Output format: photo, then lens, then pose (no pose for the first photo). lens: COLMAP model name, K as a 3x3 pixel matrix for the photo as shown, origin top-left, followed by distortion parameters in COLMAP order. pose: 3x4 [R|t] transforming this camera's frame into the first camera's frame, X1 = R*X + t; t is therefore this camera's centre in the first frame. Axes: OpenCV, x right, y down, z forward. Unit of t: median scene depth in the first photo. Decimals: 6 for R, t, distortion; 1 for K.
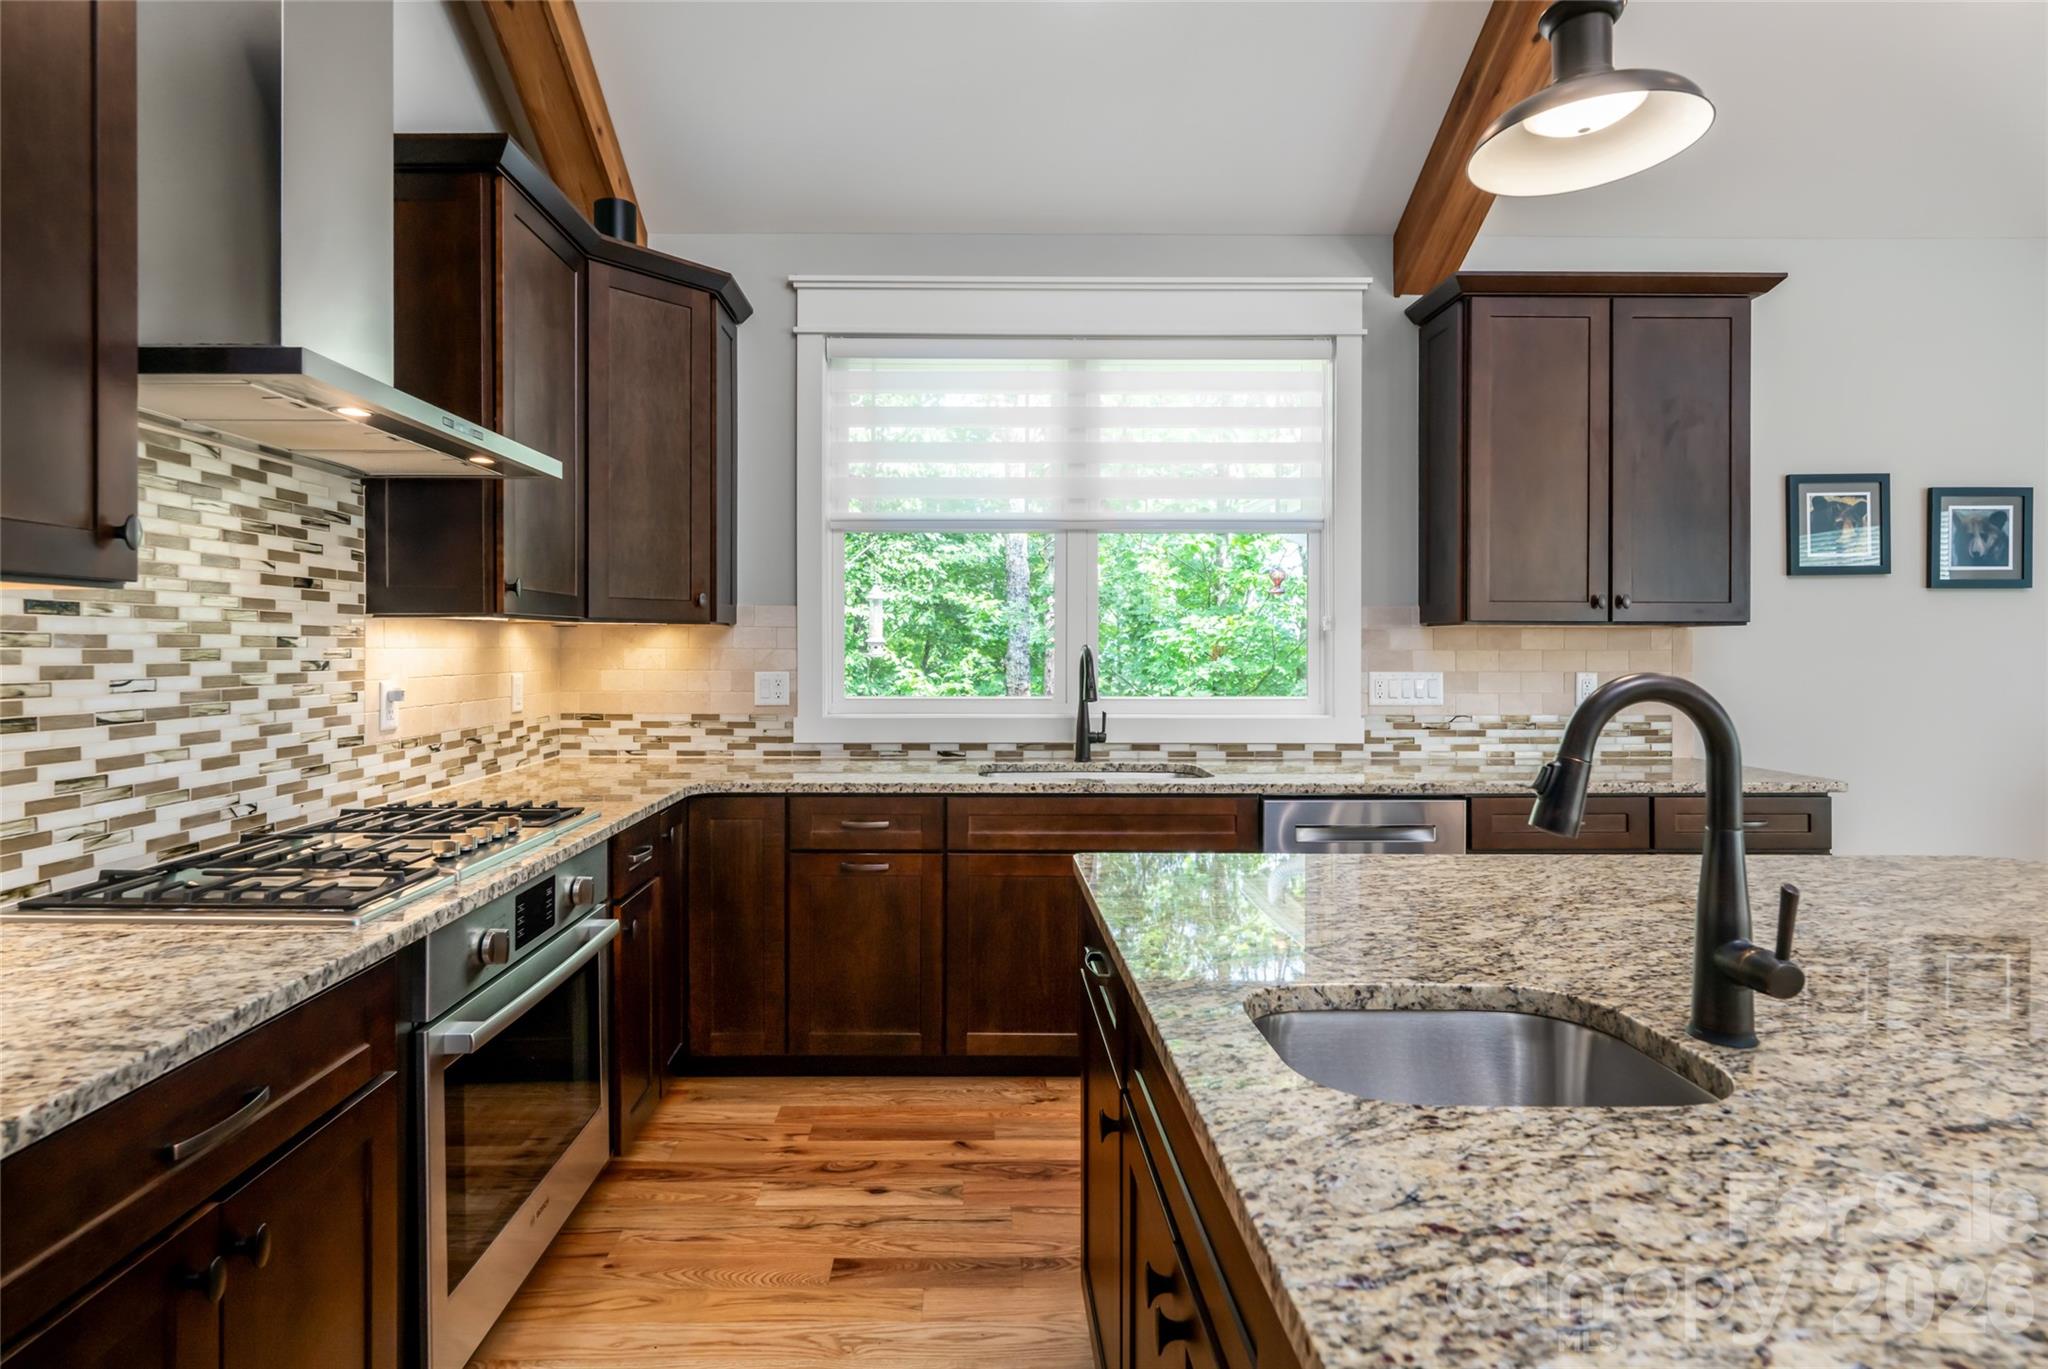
lens RADIAL K [[1018.0, 0, 972.4], [0, 1018.0, 648.5], [0, 0, 1]] dist [0.006250, -0.001898]
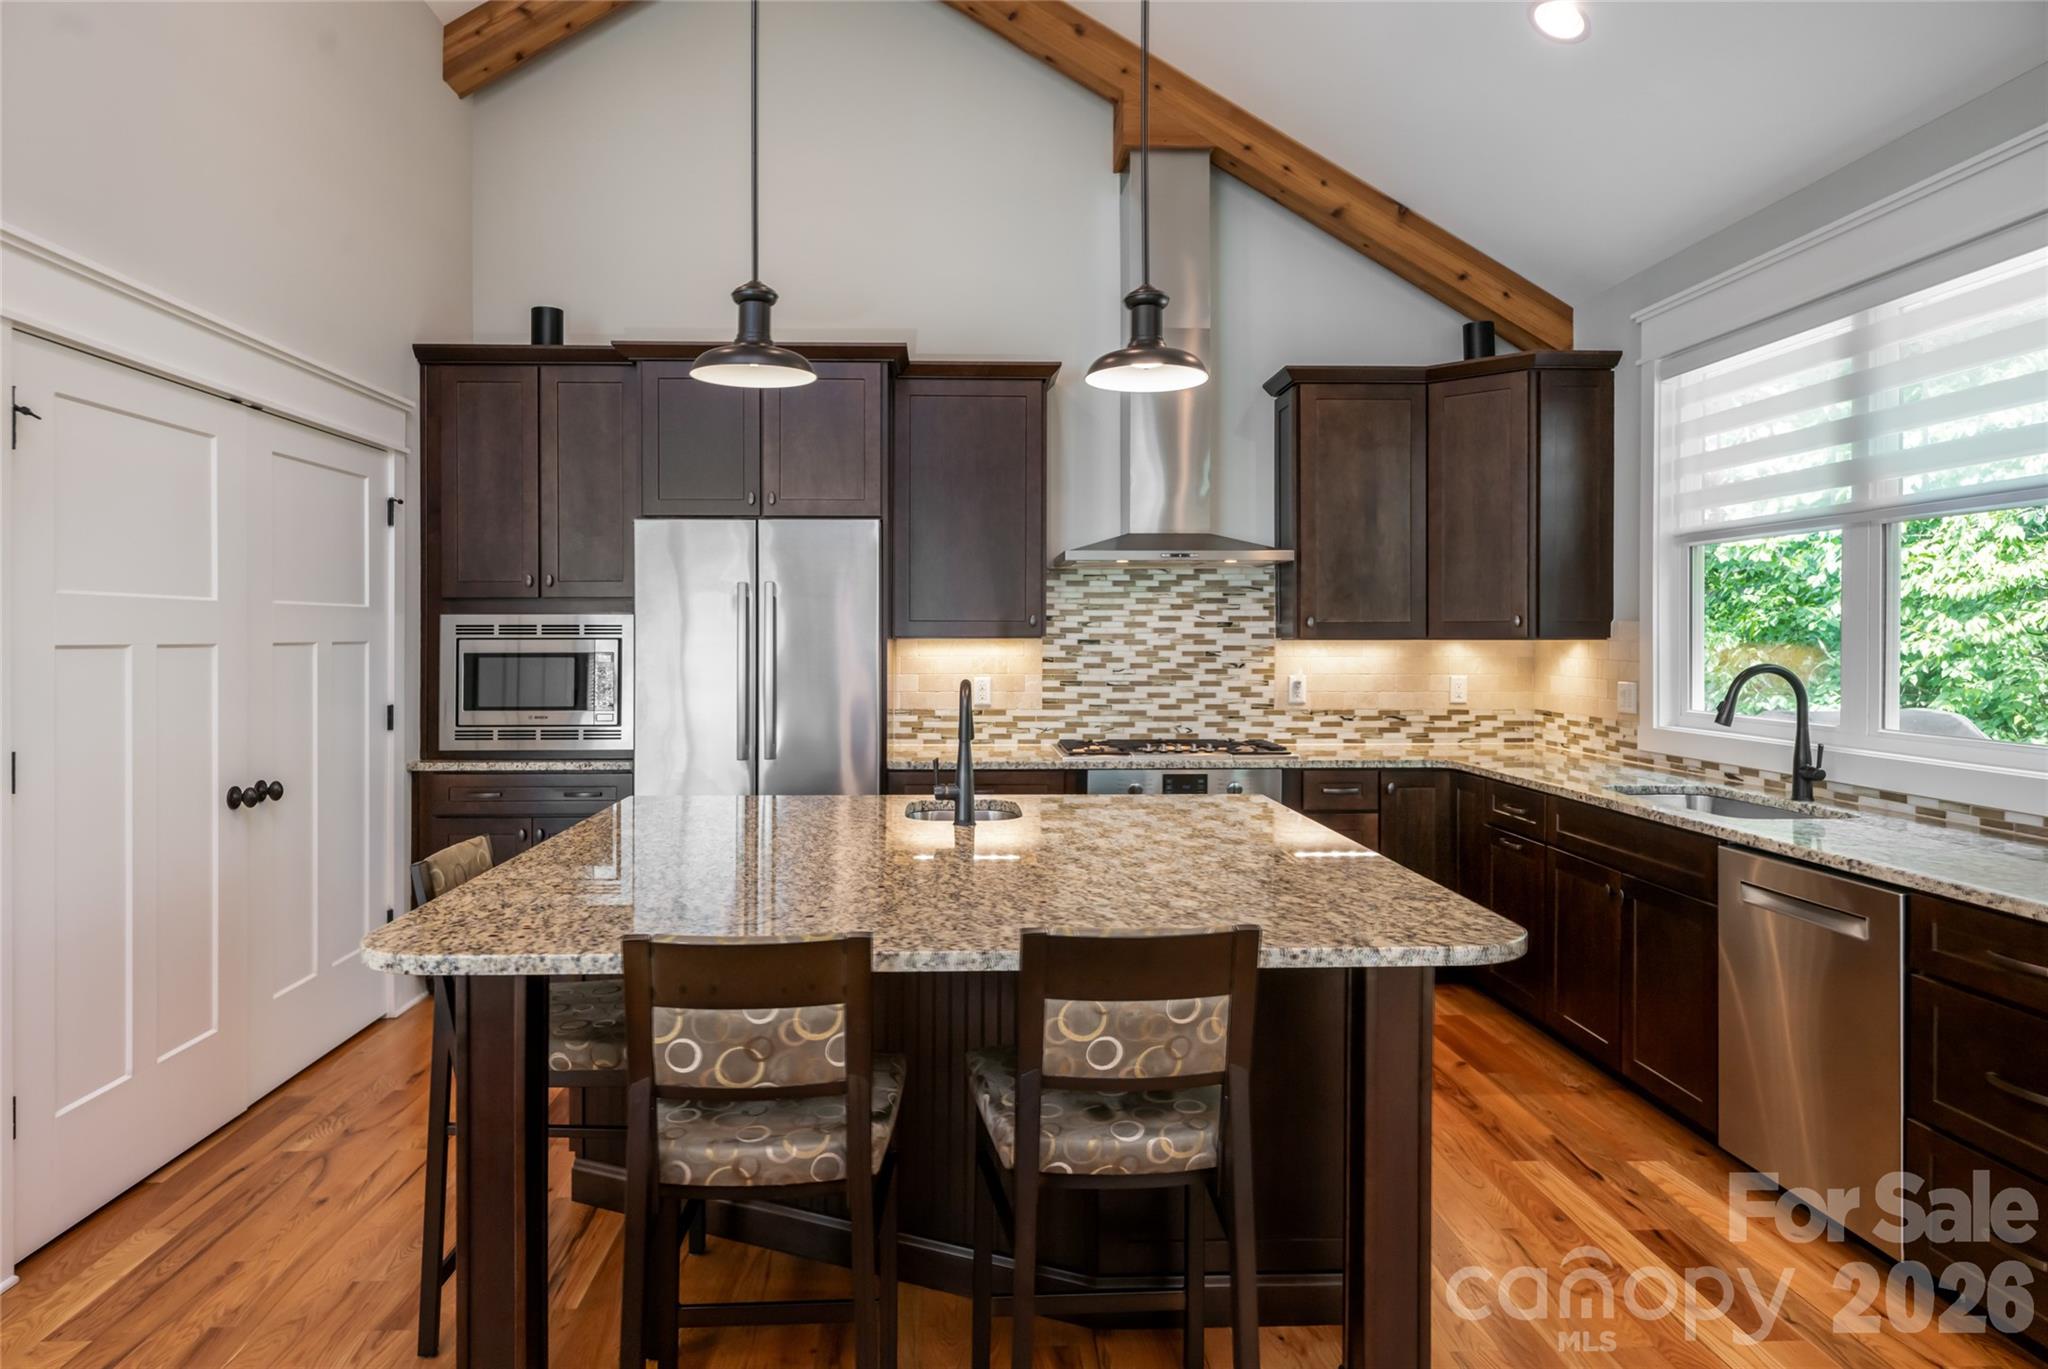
lens RADIAL K [[1244.3, 0, 991.0], [0, 1244.3, 638.3], [0, 0, 1]] dist [0.005382, -0.001494]
pose [[0.029623, 0.000805, -0.999561, 1.202431], [-0.001614, 0.999998, 0.000757, -0.025572], [0.999560, 0.001591, 0.029624, 0.309131]]
